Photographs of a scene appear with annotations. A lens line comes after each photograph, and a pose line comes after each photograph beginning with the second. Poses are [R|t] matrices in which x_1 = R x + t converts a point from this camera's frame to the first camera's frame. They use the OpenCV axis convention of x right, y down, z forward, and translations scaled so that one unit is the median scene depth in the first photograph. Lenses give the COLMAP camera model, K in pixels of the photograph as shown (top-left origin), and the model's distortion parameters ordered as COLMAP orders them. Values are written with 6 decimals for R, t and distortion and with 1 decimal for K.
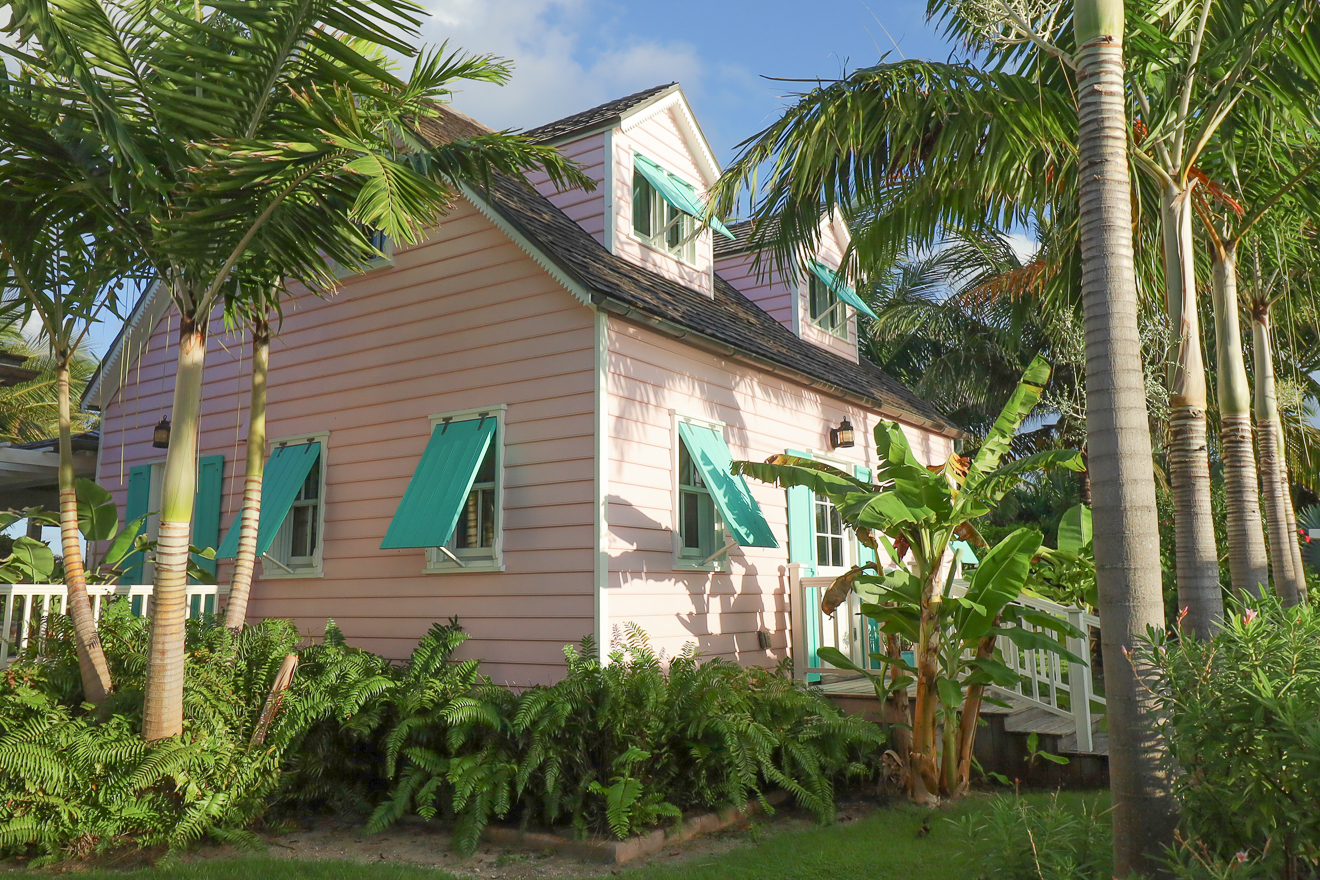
lens RADIAL K [[1033.3, 0, 658.3], [0, 1033.3, 411.2], [0, 0, 1]] dist [0.008682, -0.002315]
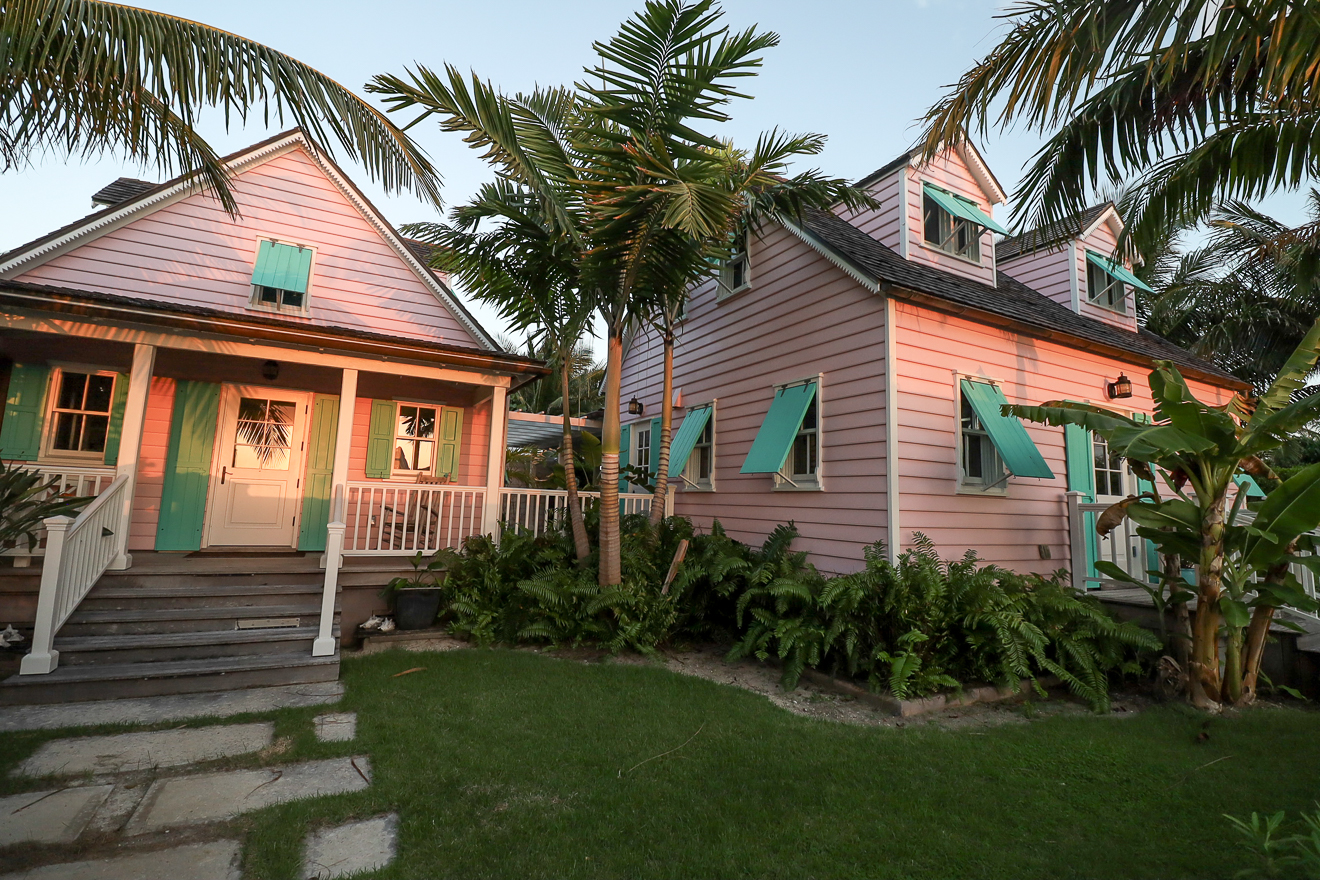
lens RADIAL K [[606.8, 0, 667.1], [0, 606.8, 422.9], [0, 0, 1]] dist [0.000031, -0.014194]
pose [[0.886761, -0.021970, -0.461707, 0.047400], [0.040619, 0.998709, 0.030491, 0.029366], [0.460441, -0.045792, 0.886508, 0.176102]]
